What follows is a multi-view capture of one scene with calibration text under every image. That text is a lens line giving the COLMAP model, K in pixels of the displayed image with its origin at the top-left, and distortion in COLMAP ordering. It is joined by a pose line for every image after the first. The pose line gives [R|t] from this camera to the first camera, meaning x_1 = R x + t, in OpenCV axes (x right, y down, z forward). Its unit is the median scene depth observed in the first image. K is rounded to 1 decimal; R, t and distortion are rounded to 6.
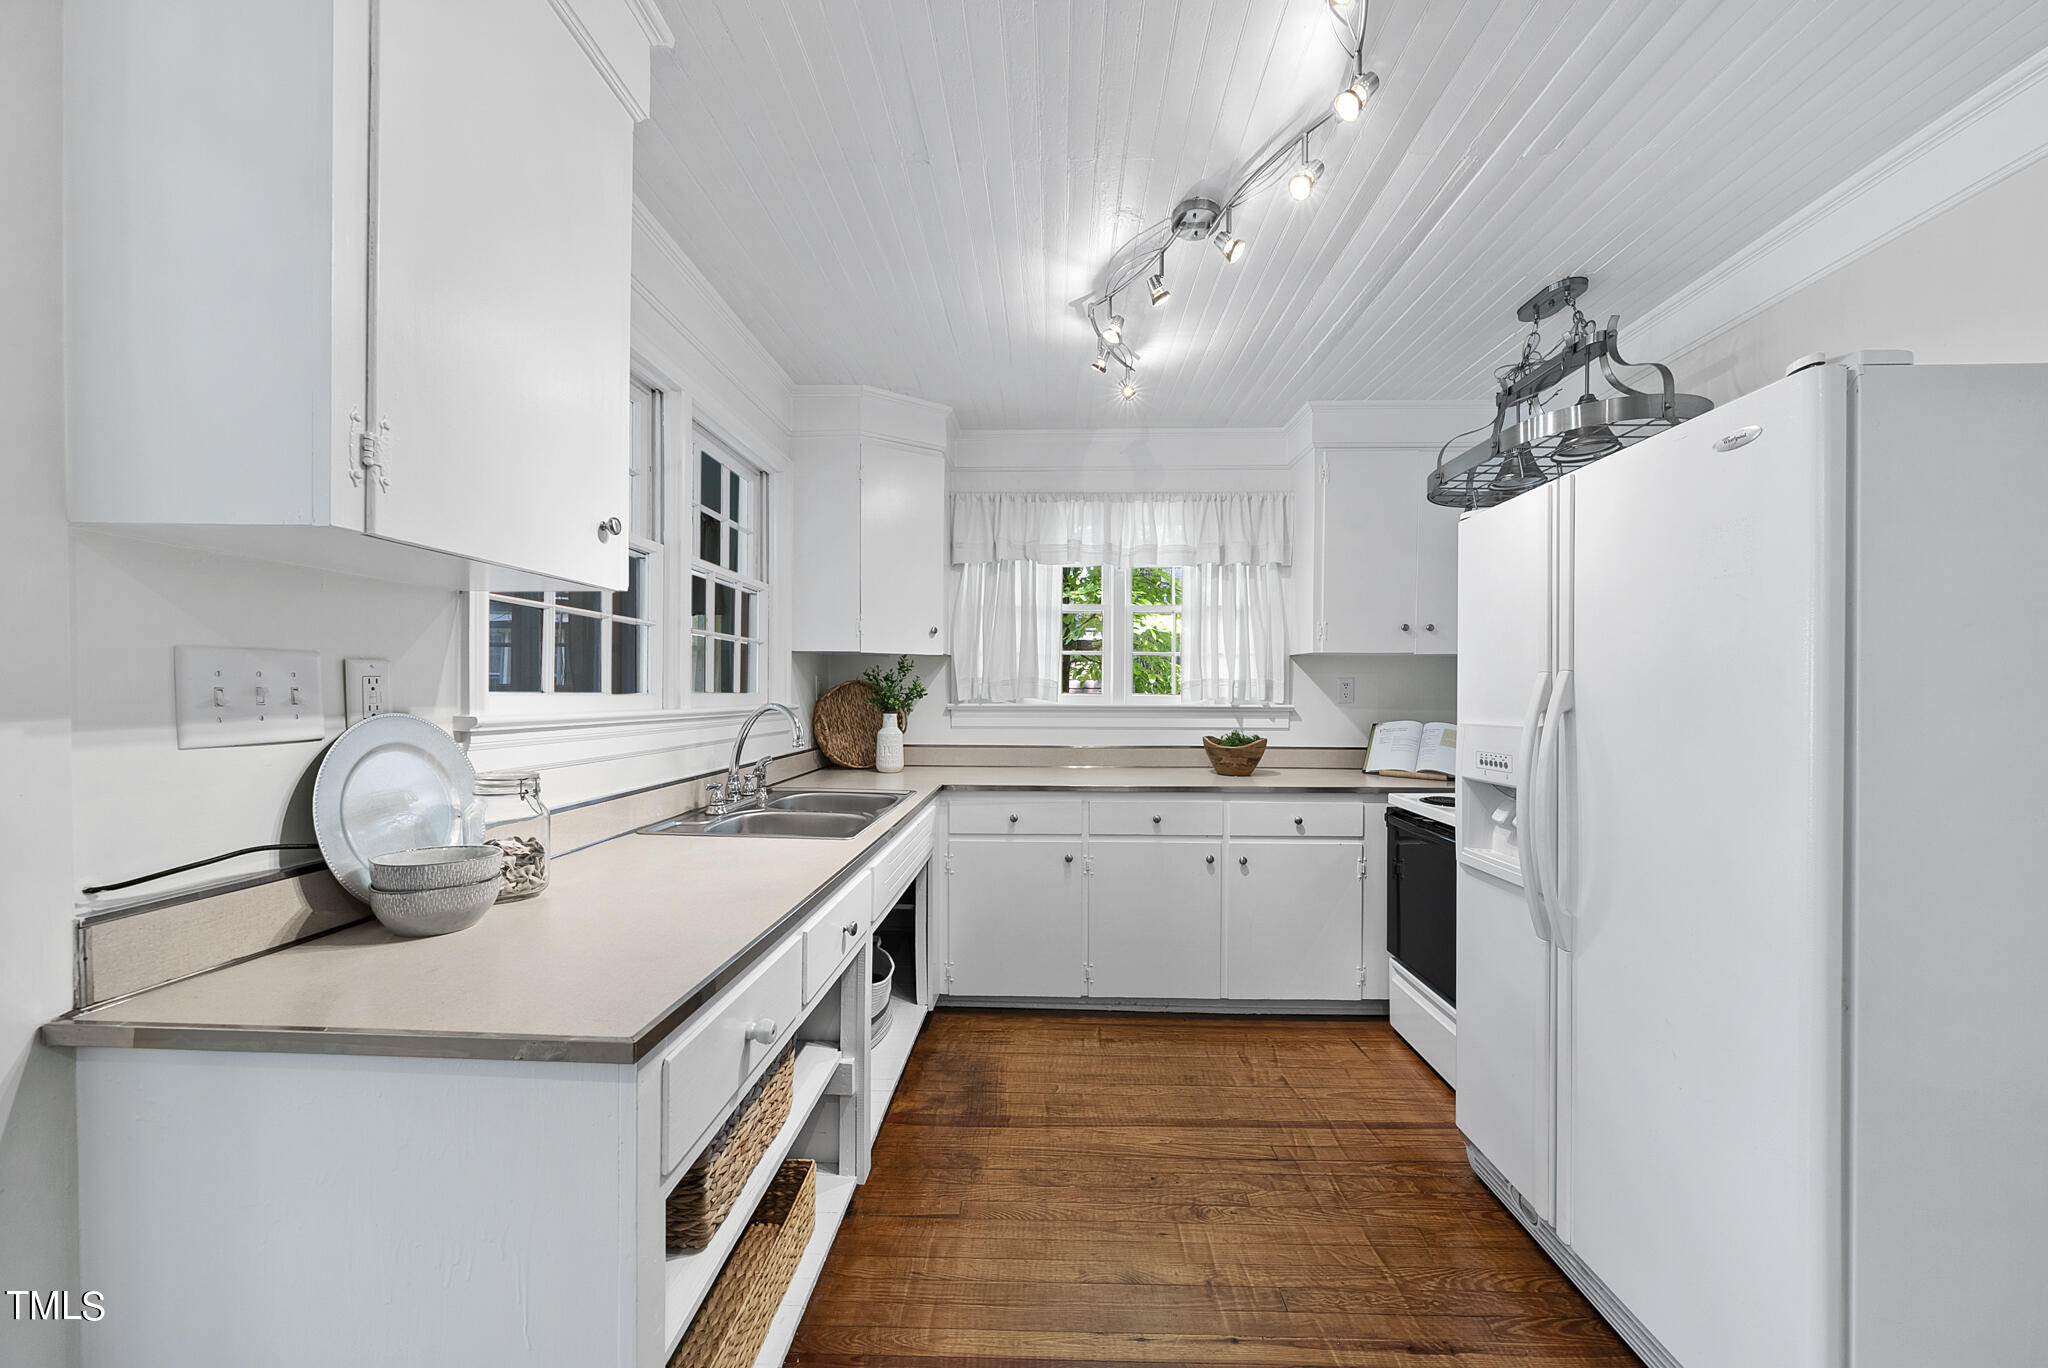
lens RADIAL K [[705.9, 0, 1029.7], [0, 705.9, 699.7], [0, 0, 1]] dist [-0.002801, -0.000034]
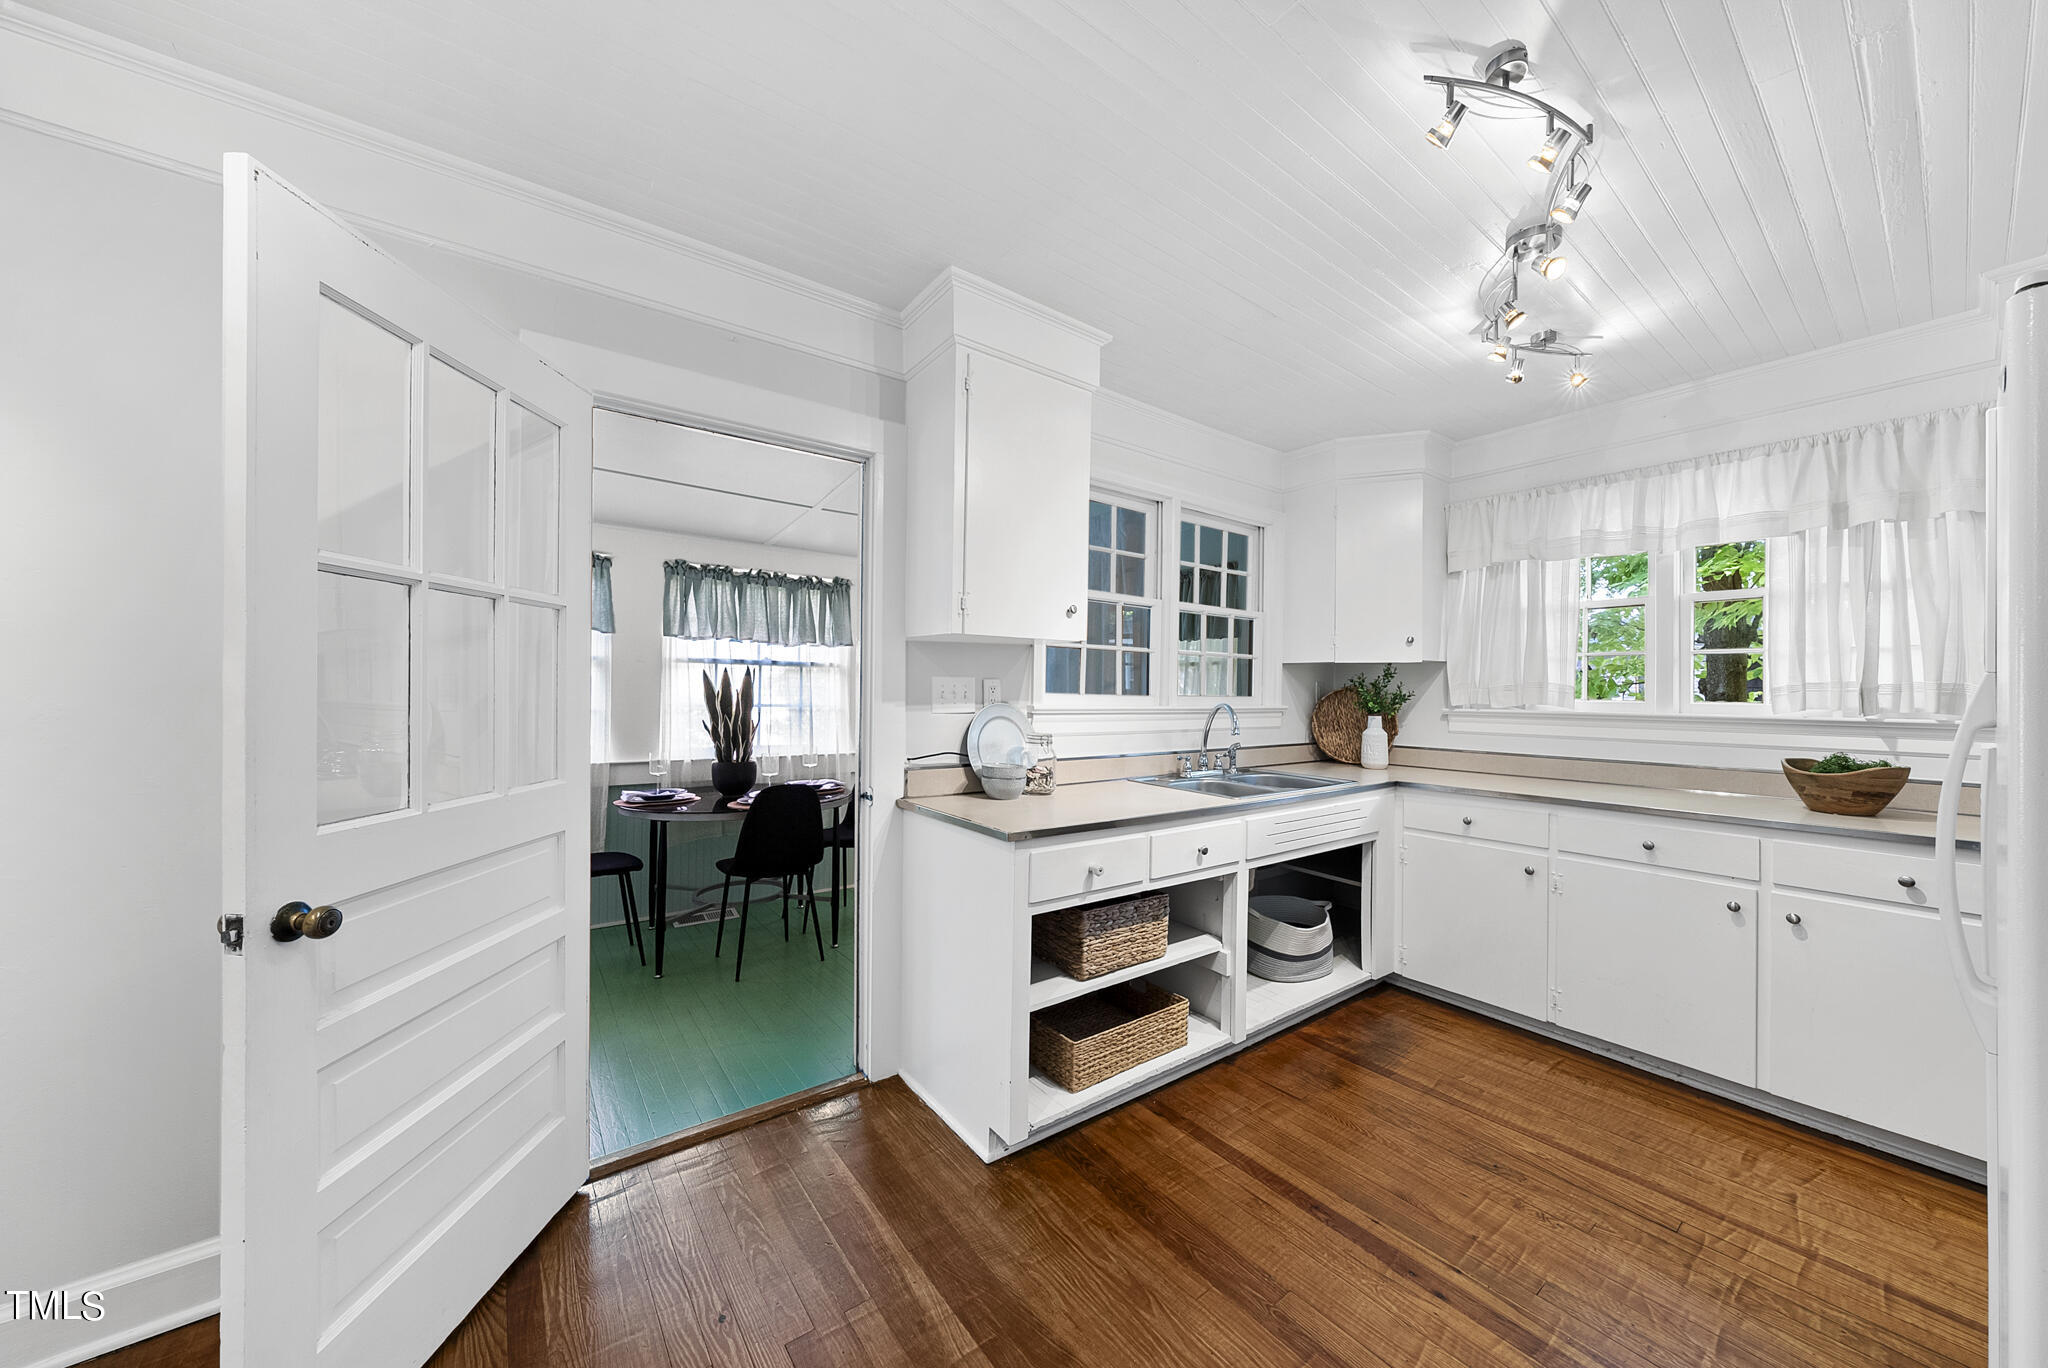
lens RADIAL K [[705.9, 0, 1035.1], [0, 705.9, 683.0], [0, 0, 1]] dist [-0.002801, -0.000034]
pose [[0.624669, -0.007163, -0.780857, 0.384077], [-0.016784, 0.999604, -0.022596, 0.001930], [0.780709, 0.027221, 0.624301, -0.132512]]
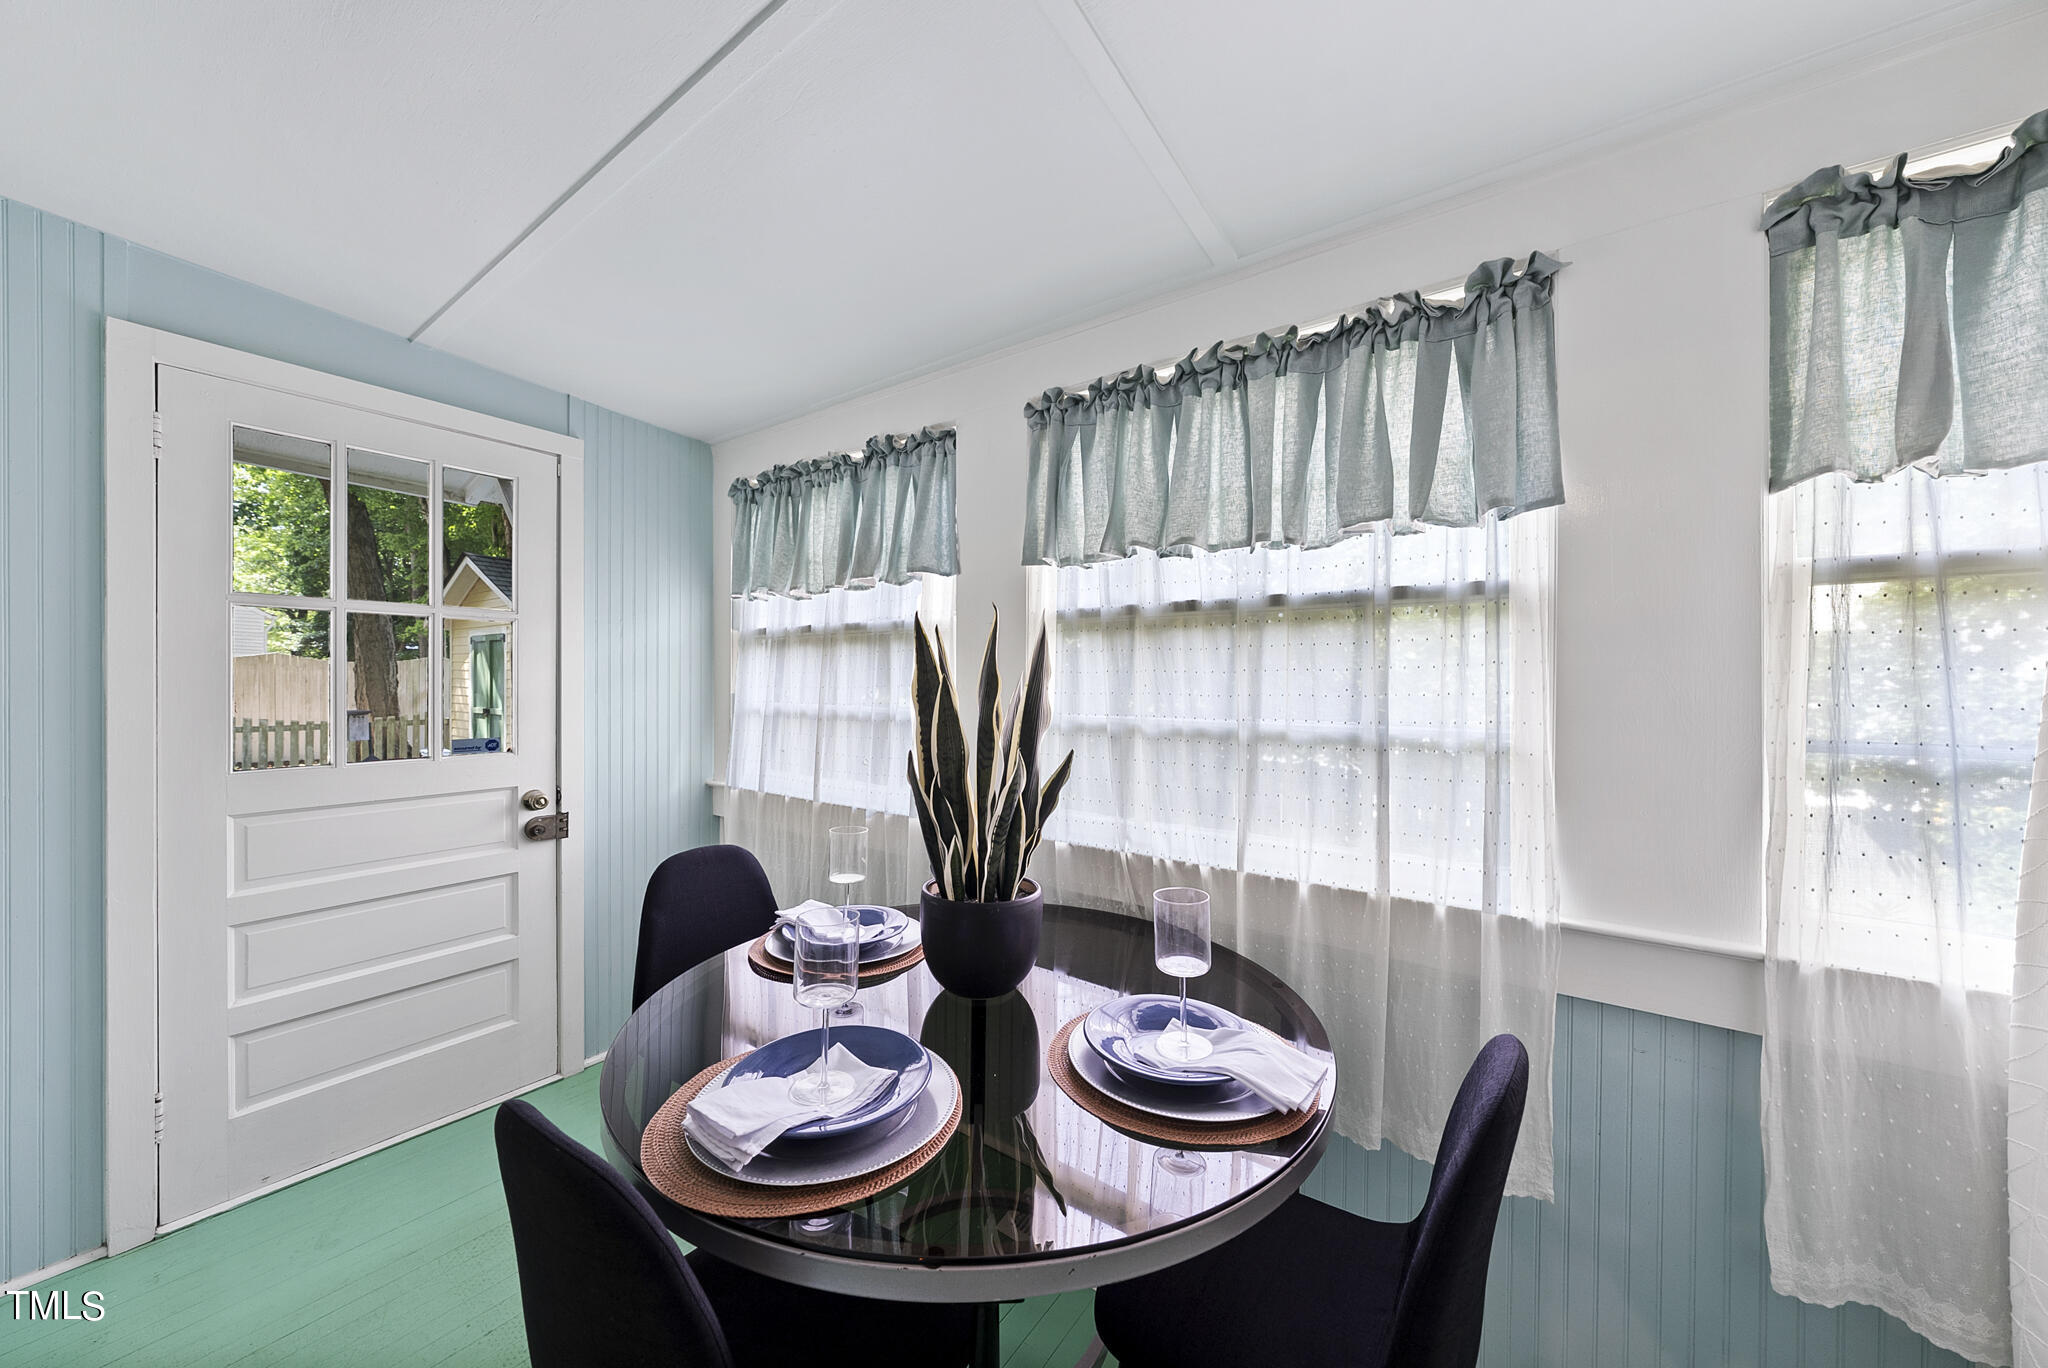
lens RADIAL K [[705.9, 0, 1020.3], [0, 705.9, 683.4], [0, 0, 1]] dist [-0.002801, -0.000034]
pose [[-0.553096, -0.009355, -0.833065, -0.648255], [-0.013671, 0.999904, -0.002152, -0.002229], [0.833005, 0.010198, -0.553171, 0.529480]]
